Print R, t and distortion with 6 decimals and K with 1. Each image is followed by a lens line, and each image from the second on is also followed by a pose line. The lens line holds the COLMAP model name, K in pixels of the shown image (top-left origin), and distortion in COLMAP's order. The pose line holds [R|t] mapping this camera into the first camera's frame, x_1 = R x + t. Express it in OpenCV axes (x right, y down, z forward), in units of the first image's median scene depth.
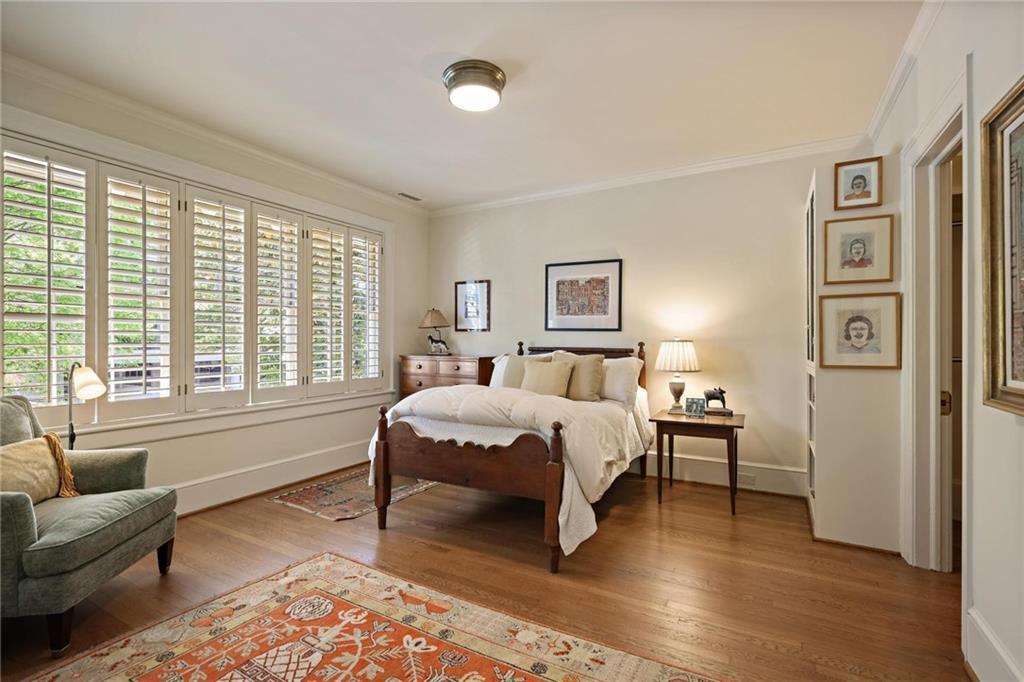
lens RADIAL K [[465.5, 0, 510.3], [0, 465.5, 341.2], [0, 0, 1]] dist [0.005586, 0.000914]
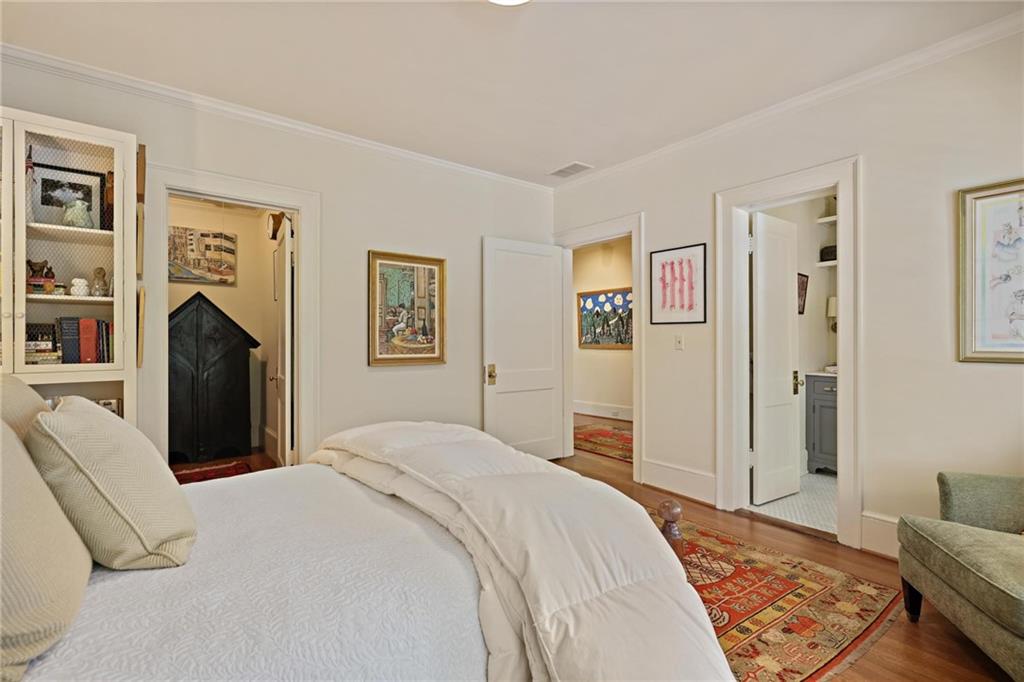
lens RADIAL K [[465.5, 0, 513.6], [0, 465.5, 340.8], [0, 0, 1]] dist [0.005586, 0.000914]
pose [[-0.921880, 0.000996, 0.387475, -0.483063], [0.000212, 0.999998, -0.002068, 0.004482], [-0.387476, -0.001824, -0.921878, 2.248964]]
